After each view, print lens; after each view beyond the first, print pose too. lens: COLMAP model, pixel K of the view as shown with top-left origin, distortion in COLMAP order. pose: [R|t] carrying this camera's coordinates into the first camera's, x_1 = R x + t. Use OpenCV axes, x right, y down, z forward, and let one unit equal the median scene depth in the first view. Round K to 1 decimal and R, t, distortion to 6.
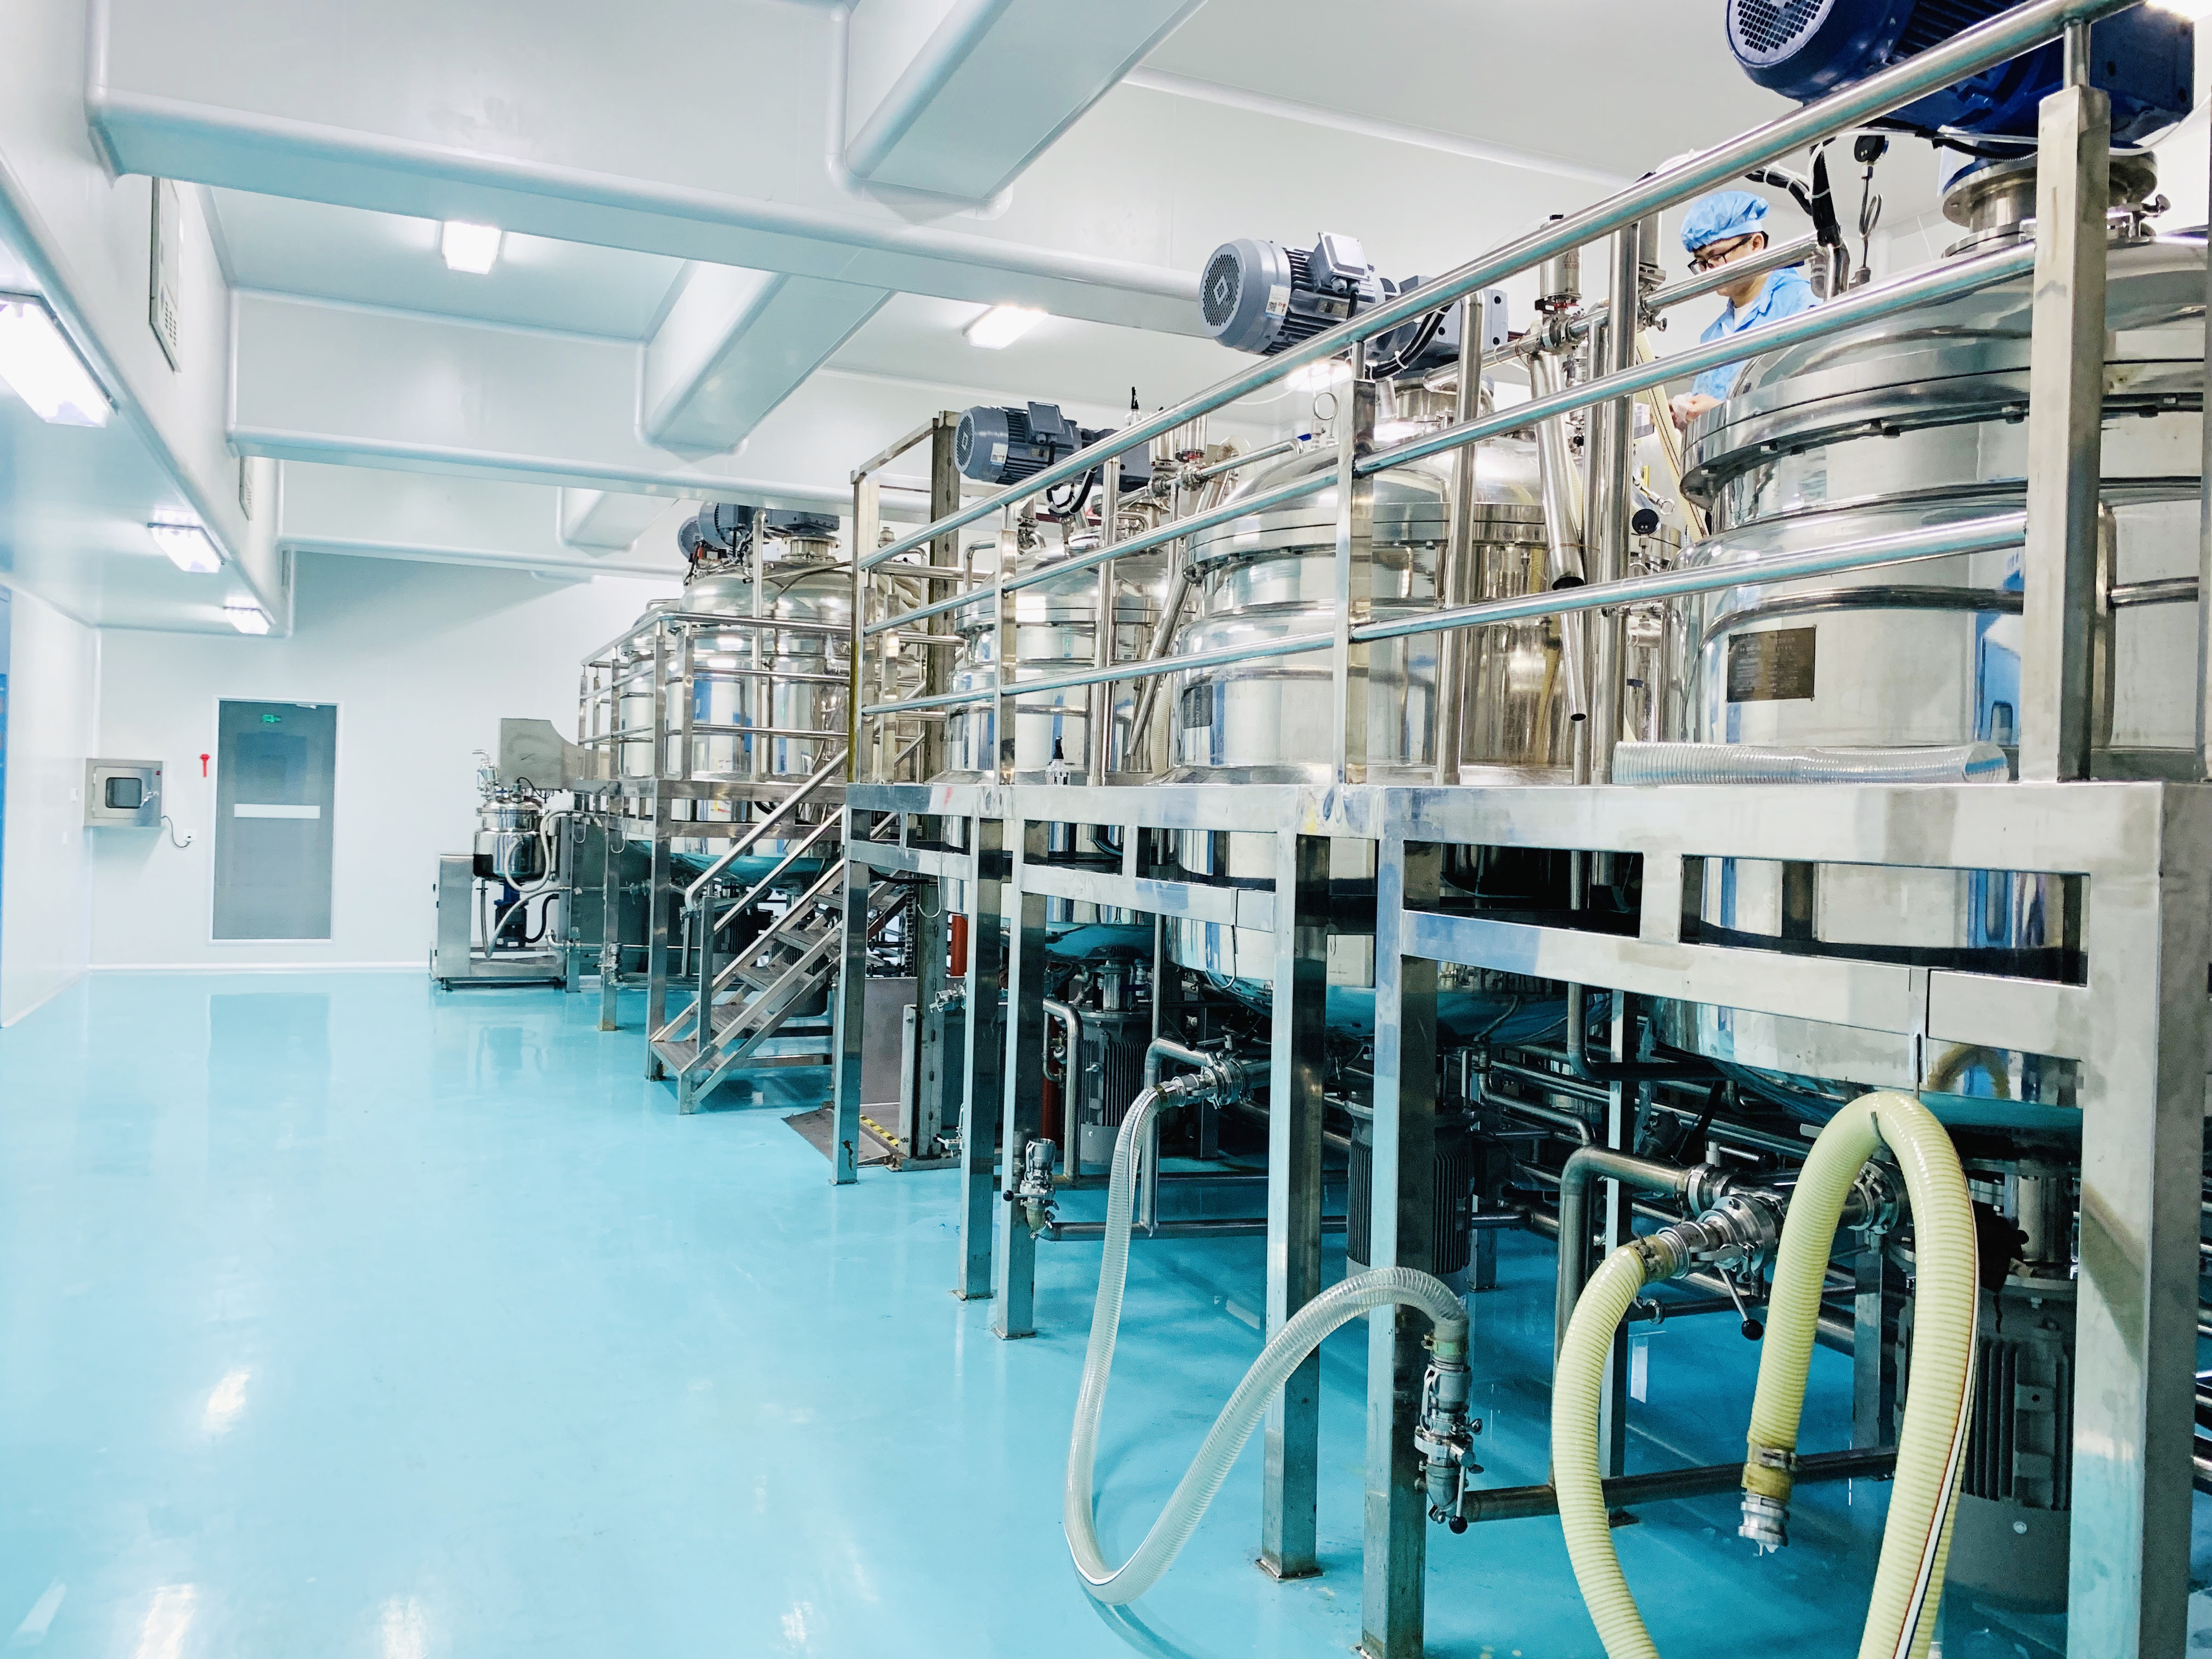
lens RADIAL K [[1723.8, 0, 1106.0], [0, 1723.8, 829.5], [0, 0, 1]] dist [0.001218, 0.000233]
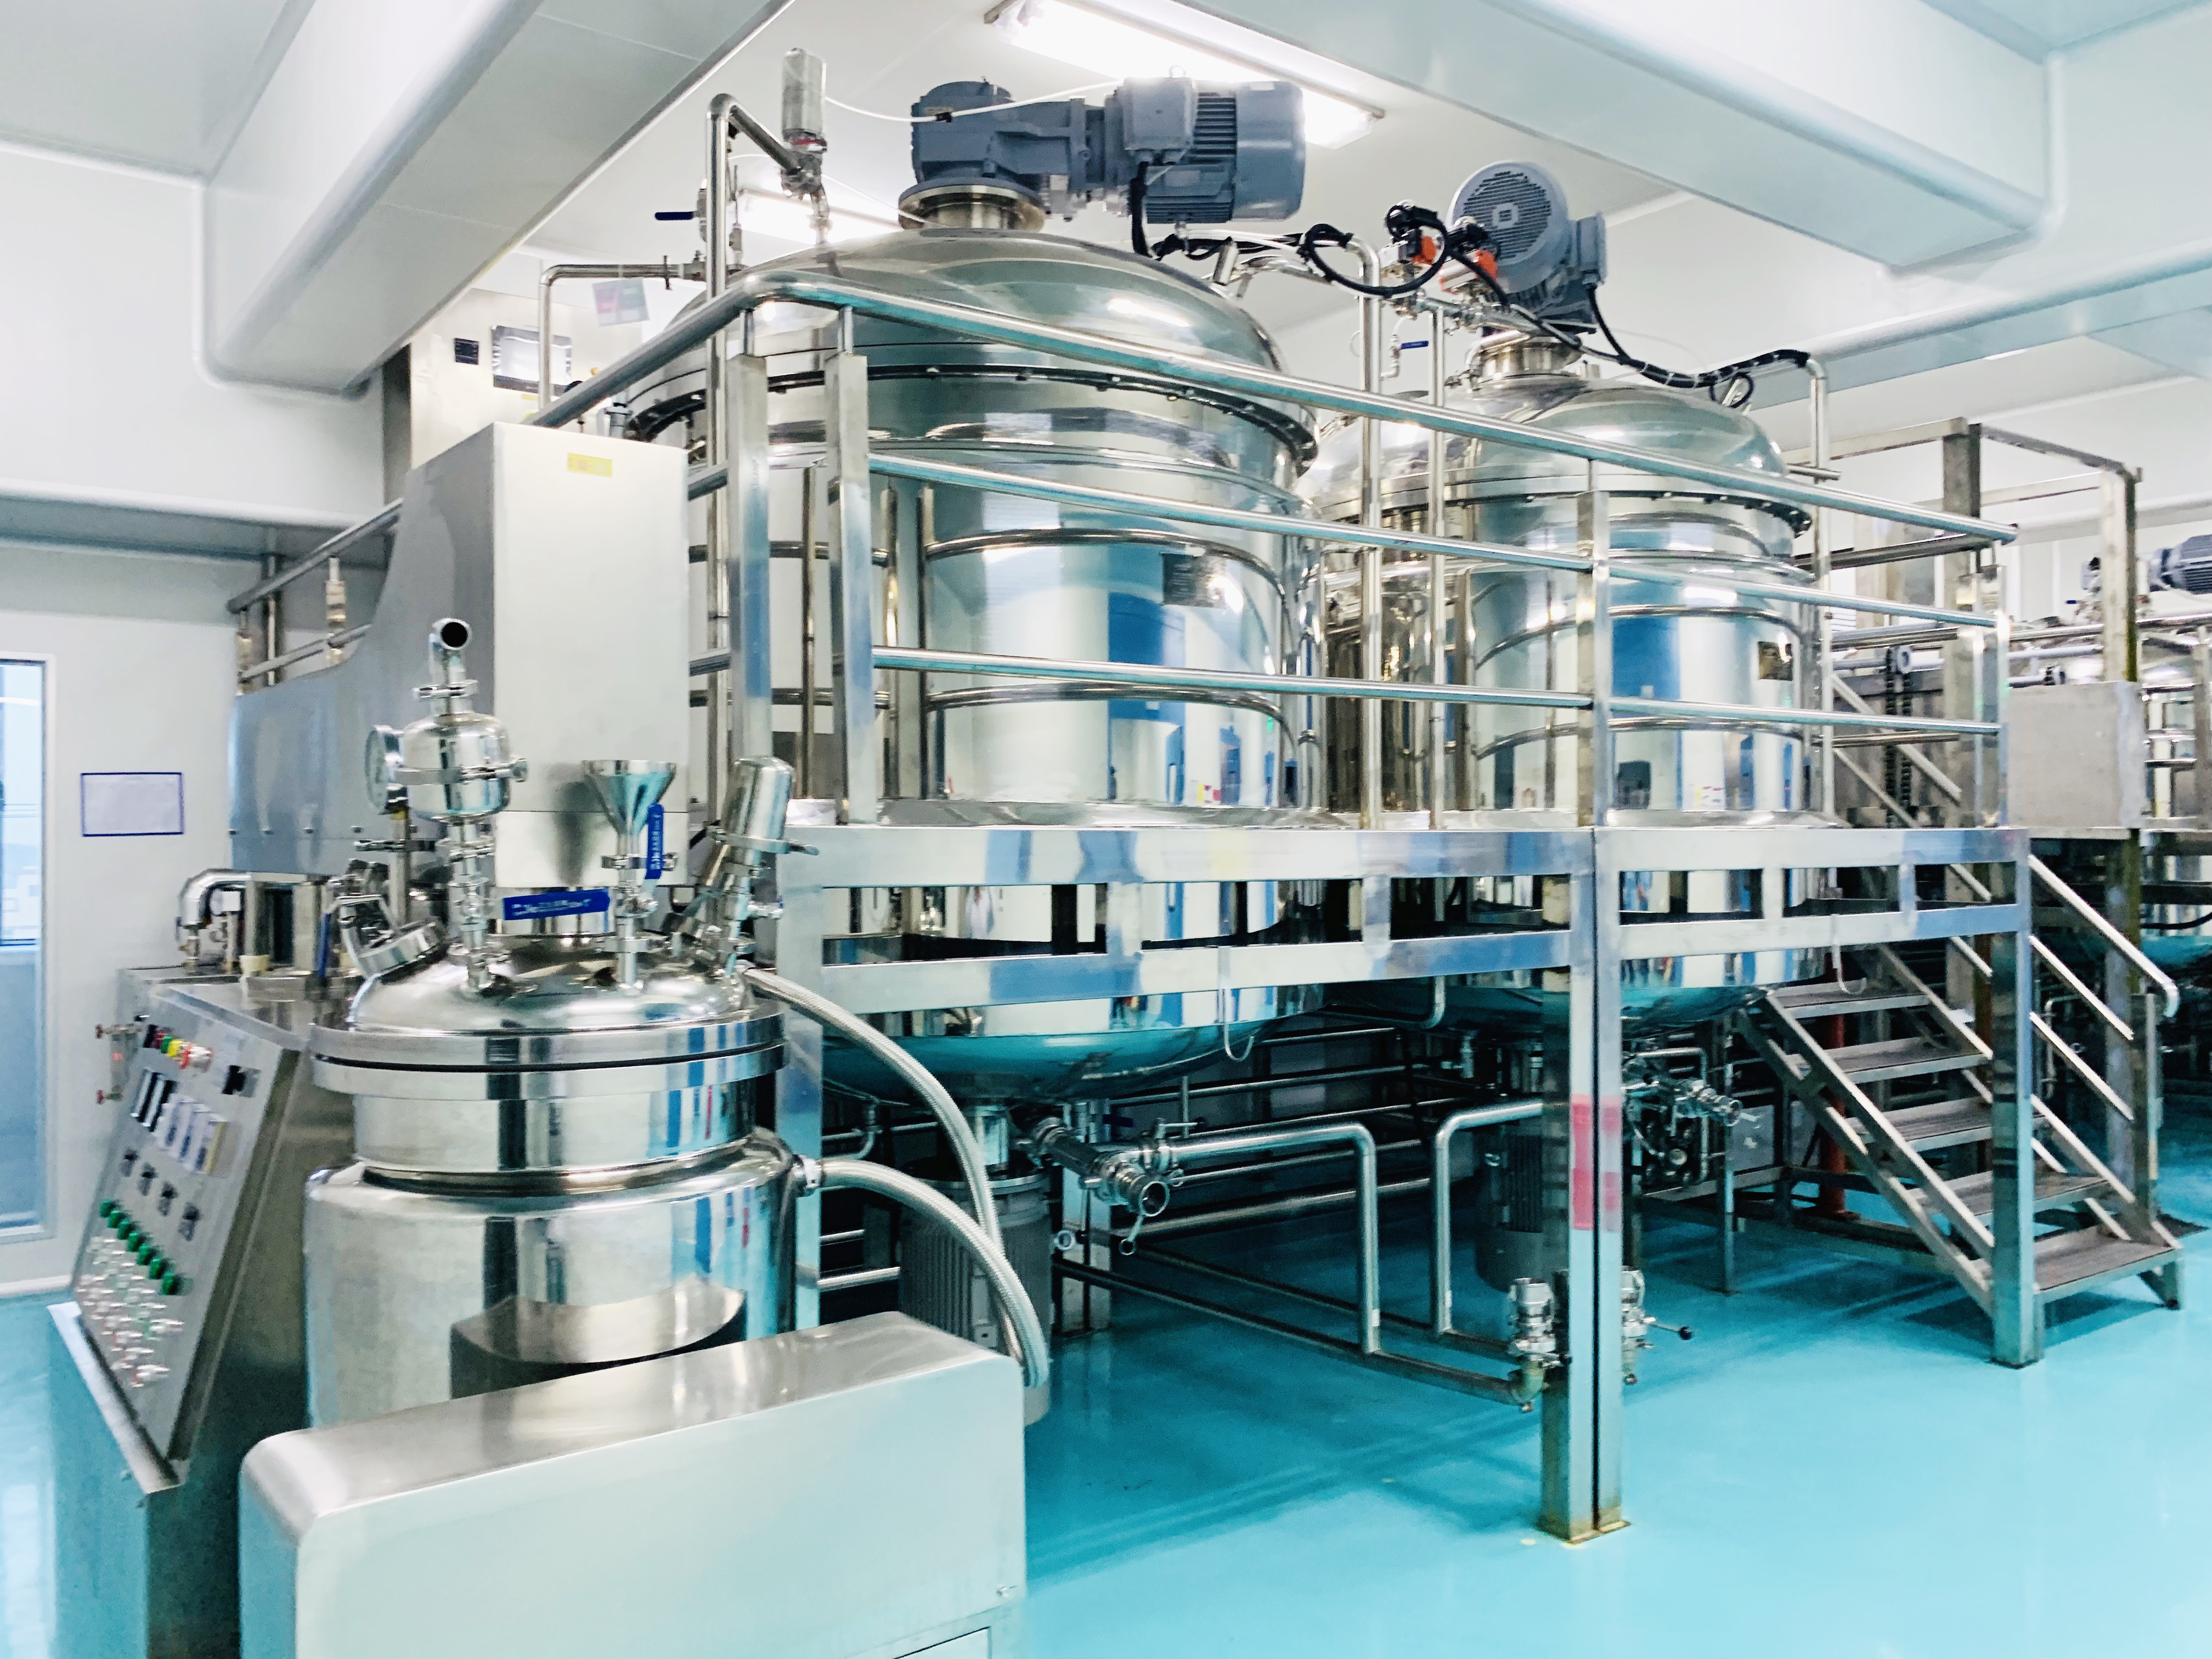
lens RADIAL K [[1723.8, 0, 1106.0], [0, 1723.8, 829.5], [0, 0, 1]] dist [0.001218, 0.000233]
pose [[-0.234799, -0.018921, 0.971860, -1.051147], [0.009312, 0.999721, 0.021713, -0.061201], [-0.971999, 0.014148, -0.234557, 1.703687]]
